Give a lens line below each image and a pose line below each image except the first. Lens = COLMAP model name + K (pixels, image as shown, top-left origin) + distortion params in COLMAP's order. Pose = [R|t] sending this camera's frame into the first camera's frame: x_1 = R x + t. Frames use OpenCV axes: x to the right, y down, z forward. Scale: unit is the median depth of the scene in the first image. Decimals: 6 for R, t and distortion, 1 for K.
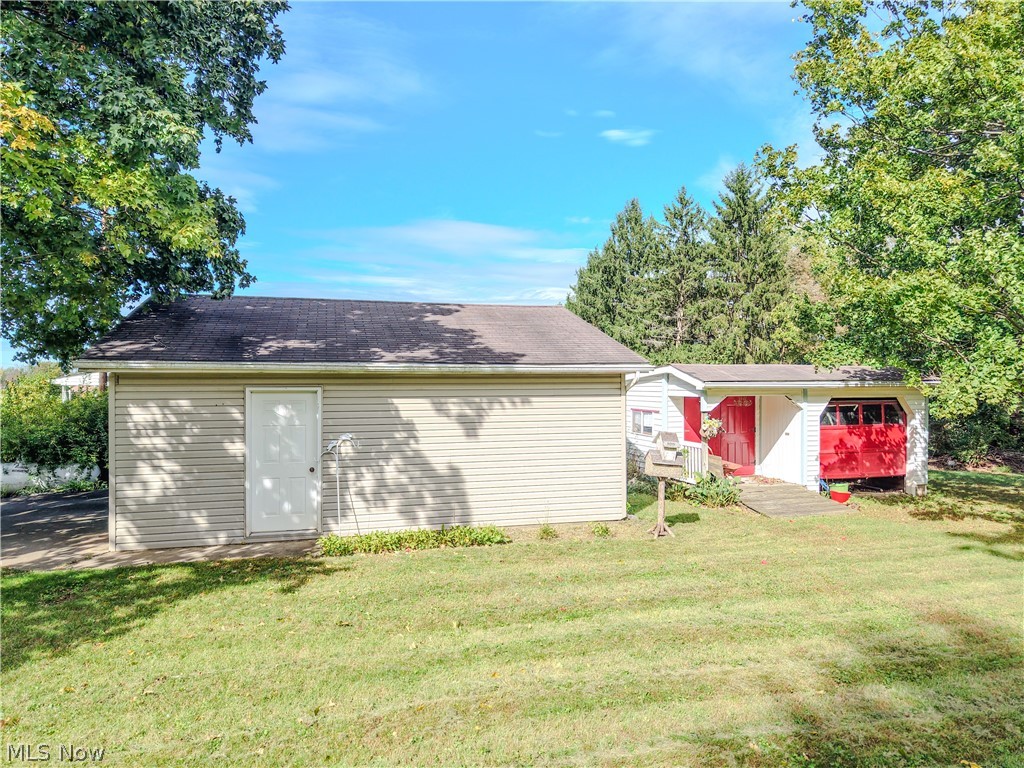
lens RADIAL K [[685.9, 0, 512.0], [0, 685.9, 384.0], [0, 0, 1]] dist [0.003790, 0.001001]
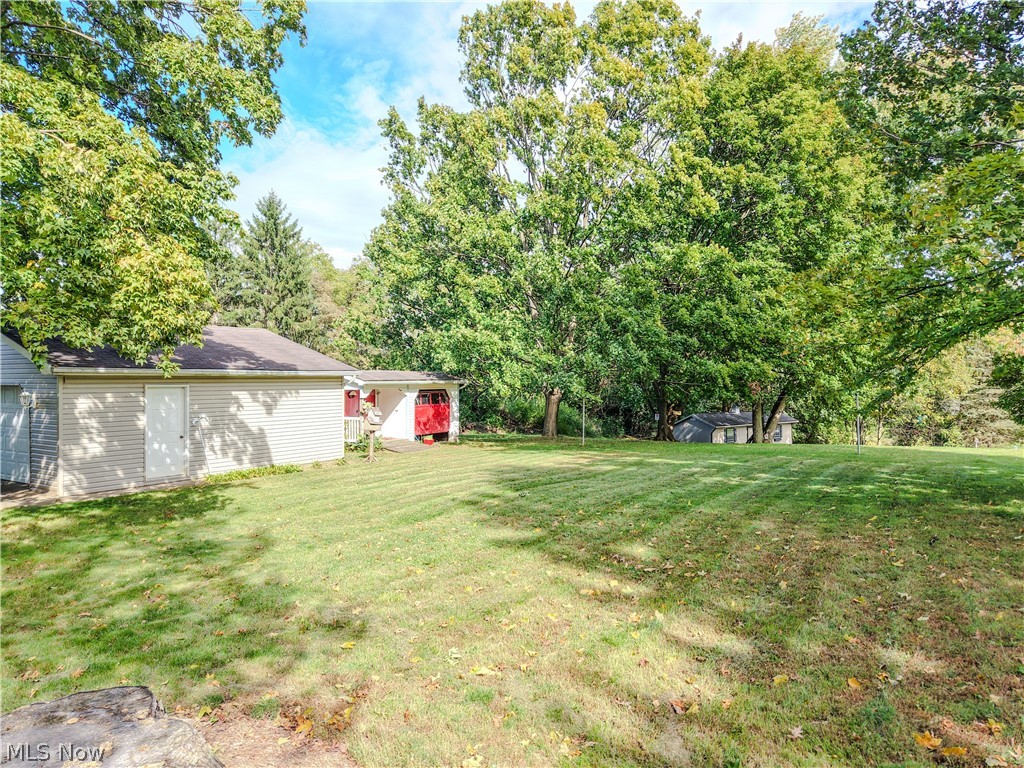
lens RADIAL K [[719.2, 0, 512.0], [0, 719.2, 384.0], [0, 0, 1]] dist [-0.000111, 0.000022]
pose [[0.730127, -0.004065, 0.683299, -0.839833], [0.002028, 0.999991, 0.003783, -0.001611], [-0.683308, -0.001376, 0.730129, -0.705951]]
